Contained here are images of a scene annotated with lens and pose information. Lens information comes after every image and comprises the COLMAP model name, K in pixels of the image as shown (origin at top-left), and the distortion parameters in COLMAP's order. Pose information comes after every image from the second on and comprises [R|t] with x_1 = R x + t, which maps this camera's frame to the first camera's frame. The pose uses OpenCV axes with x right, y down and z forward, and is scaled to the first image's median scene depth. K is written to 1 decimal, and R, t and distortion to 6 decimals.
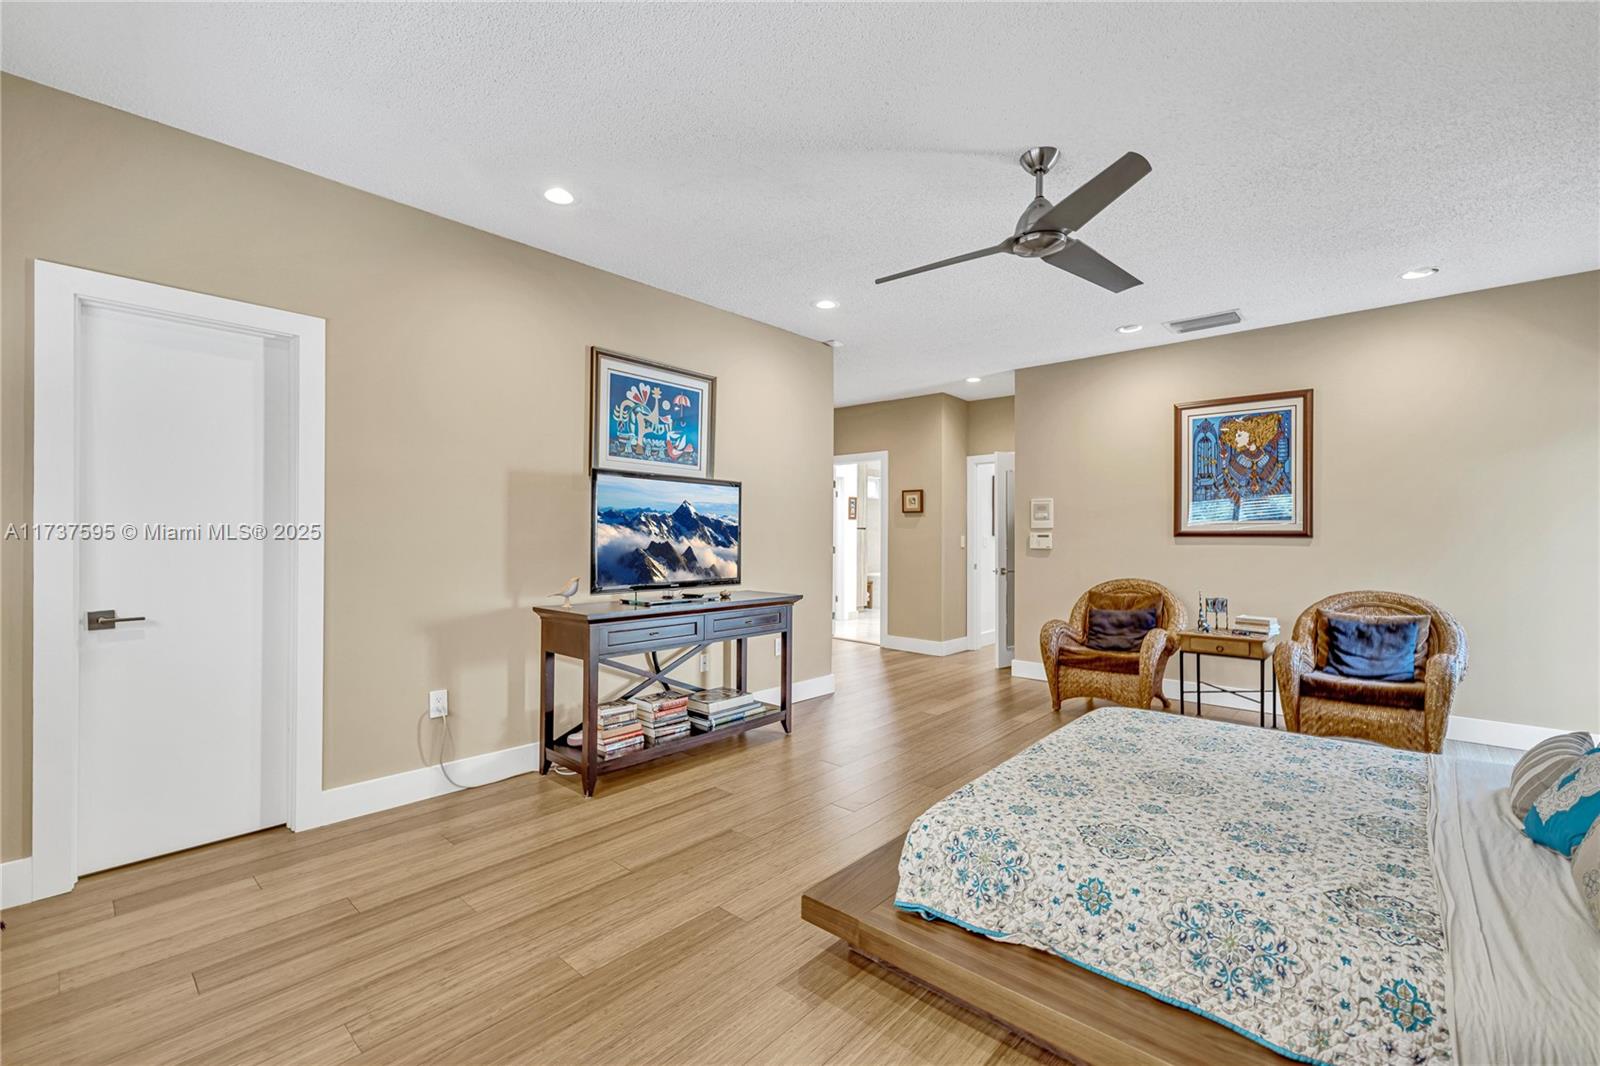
lens RADIAL K [[670.5, 0, 792.8], [0, 670.5, 532.6], [0, 0, 1]] dist [0.002059, -0.000159]
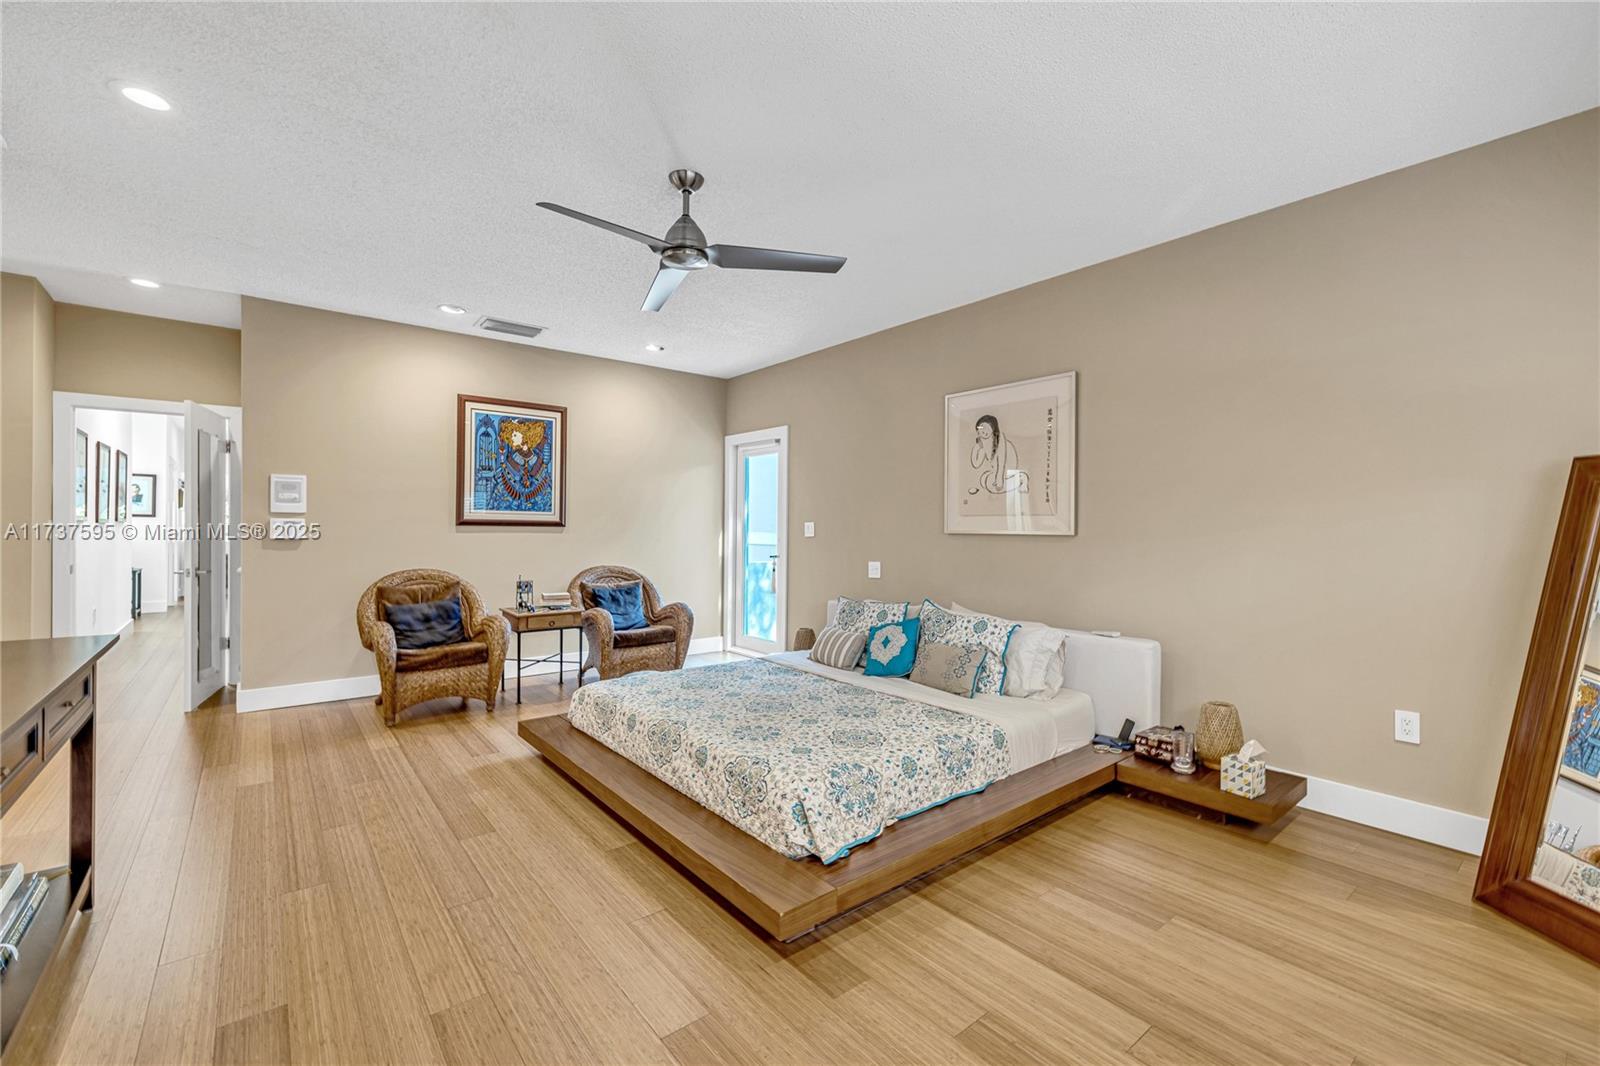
lens RADIAL K [[670.5, 0, 802.7], [0, 670.5, 533.1], [0, 0, 1]] dist [0.002059, -0.000159]
pose [[0.159975, -0.007360, 0.987094, -0.400669], [-0.014272, 0.999850, 0.009768, 0.001050], [-0.987018, -0.015650, 0.159846, 0.373025]]
